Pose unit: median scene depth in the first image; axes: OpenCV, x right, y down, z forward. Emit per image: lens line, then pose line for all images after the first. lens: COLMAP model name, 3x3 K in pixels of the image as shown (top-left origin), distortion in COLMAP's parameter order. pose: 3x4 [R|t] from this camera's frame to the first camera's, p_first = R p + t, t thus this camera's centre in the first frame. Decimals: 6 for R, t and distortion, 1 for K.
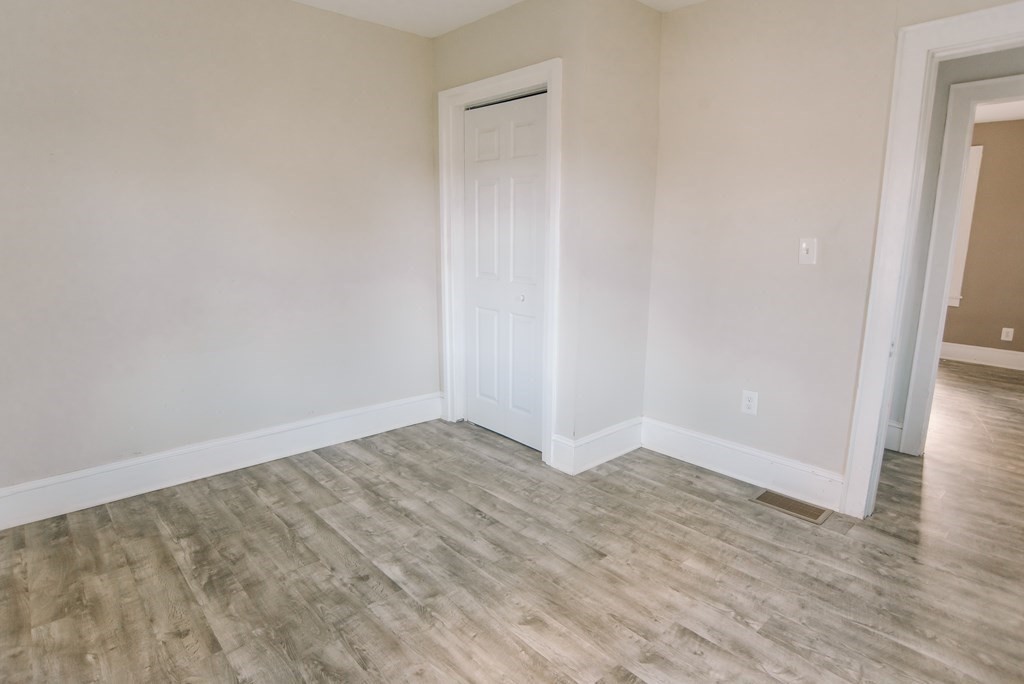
lens RADIAL K [[549.2, 0, 510.5], [0, 549.2, 336.2], [0, 0, 1]] dist [-0.099786, 0.050237]
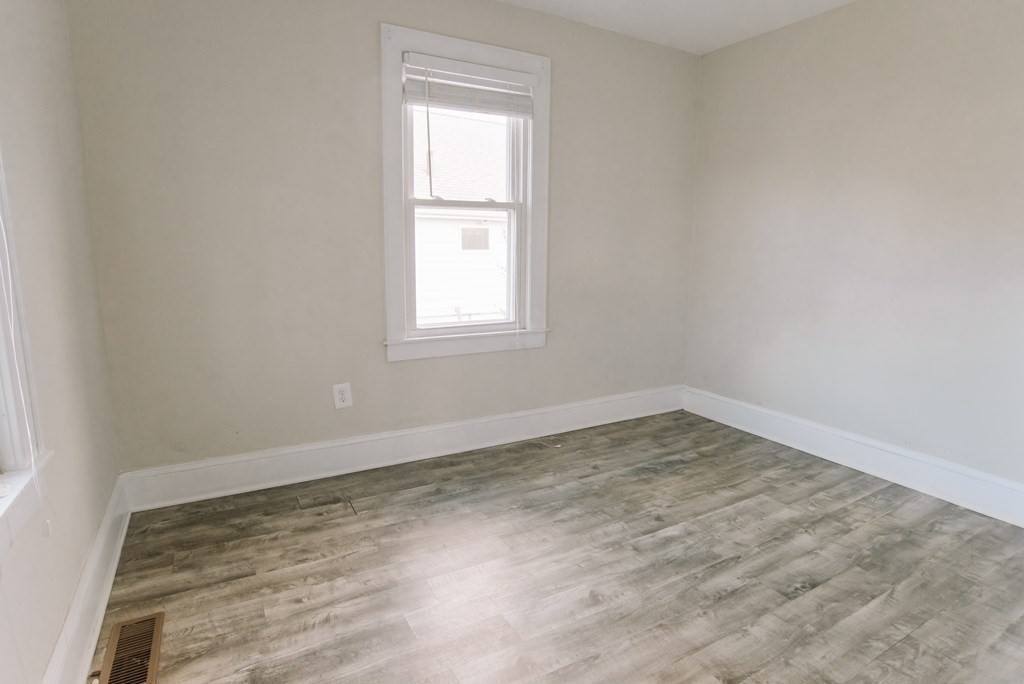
lens RADIAL K [[549.2, 0, 510.5], [0, 549.2, 336.2], [0, 0, 1]] dist [-0.099786, 0.050237]
pose [[-0.211352, 0.154391, -0.965139, 0.720210], [-0.199472, 0.959850, 0.197226, -0.075549], [0.956839, 0.234202, -0.172069, 0.682175]]
